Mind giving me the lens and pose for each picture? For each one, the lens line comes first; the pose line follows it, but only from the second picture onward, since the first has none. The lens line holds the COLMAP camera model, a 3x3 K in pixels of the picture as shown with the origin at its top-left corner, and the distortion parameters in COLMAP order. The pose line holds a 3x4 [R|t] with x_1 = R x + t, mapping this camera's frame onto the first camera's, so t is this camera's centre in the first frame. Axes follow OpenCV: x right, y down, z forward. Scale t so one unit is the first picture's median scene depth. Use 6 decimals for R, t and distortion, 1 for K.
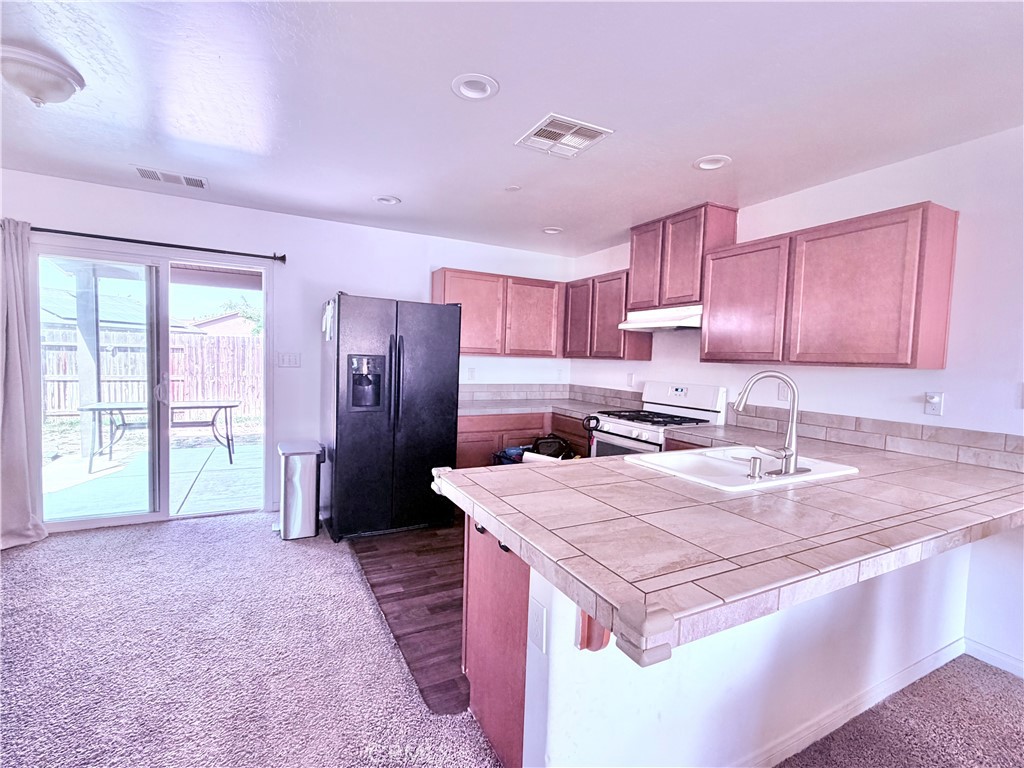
lens RADIAL K [[453.9, 0, 513.8], [0, 453.9, 381.8], [0, 0, 1]] dist [0.001831, 0.000206]
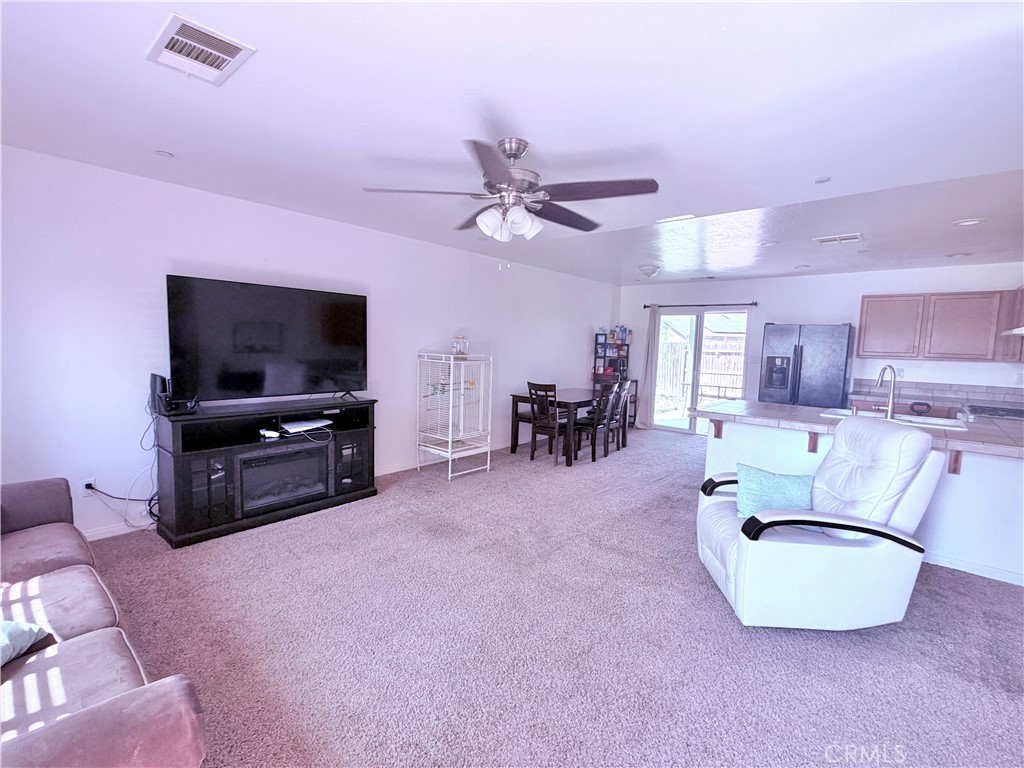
lens RADIAL K [[453.9, 0, 512.0], [0, 453.9, 384.8], [0, 0, 1]] dist [0.001831, 0.000206]
pose [[0.391816, 0.061152, -0.918009, 0.813466], [-0.063870, 0.997189, 0.039166, 0.044979], [0.917824, 0.043287, 0.394621, -0.615313]]
